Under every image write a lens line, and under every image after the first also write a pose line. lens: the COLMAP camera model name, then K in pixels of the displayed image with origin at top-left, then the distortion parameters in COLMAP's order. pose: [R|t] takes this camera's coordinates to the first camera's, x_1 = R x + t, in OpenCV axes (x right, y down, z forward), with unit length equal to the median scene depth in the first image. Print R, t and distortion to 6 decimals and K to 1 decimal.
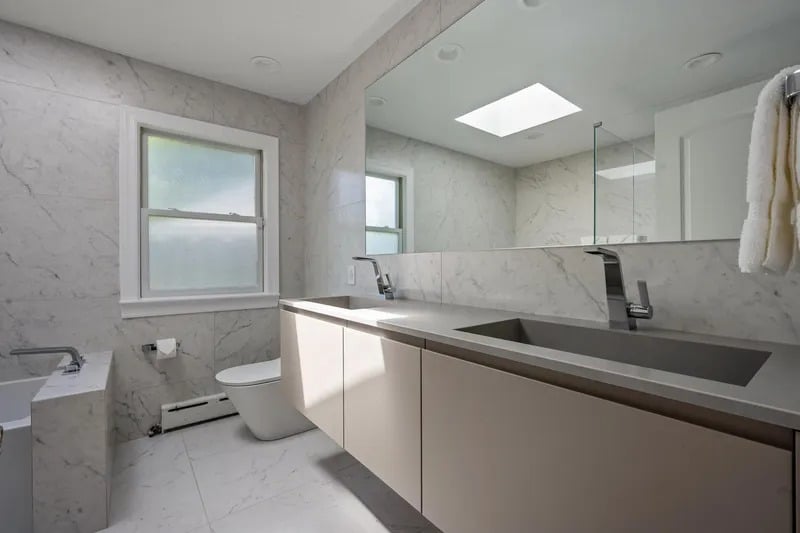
lens RADIAL K [[348.9, 0, 403.4], [0, 348.9, 268.0], [0, 0, 1]] dist [0.010194, 0.000086]
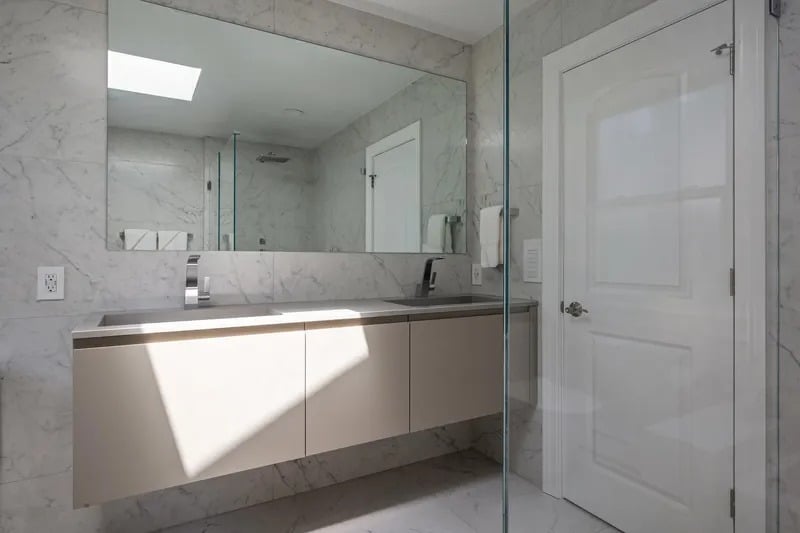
lens RADIAL K [[440.4, 0, 401.9], [0, 440.4, 262.5], [0, 0, 1]] dist [0.003229, -0.000501]
pose [[0.147968, -0.003057, 0.988987, -1.129685], [0.004593, 0.999987, 0.002404, -0.016793], [-0.988981, 0.004186, 0.147980, 0.473352]]
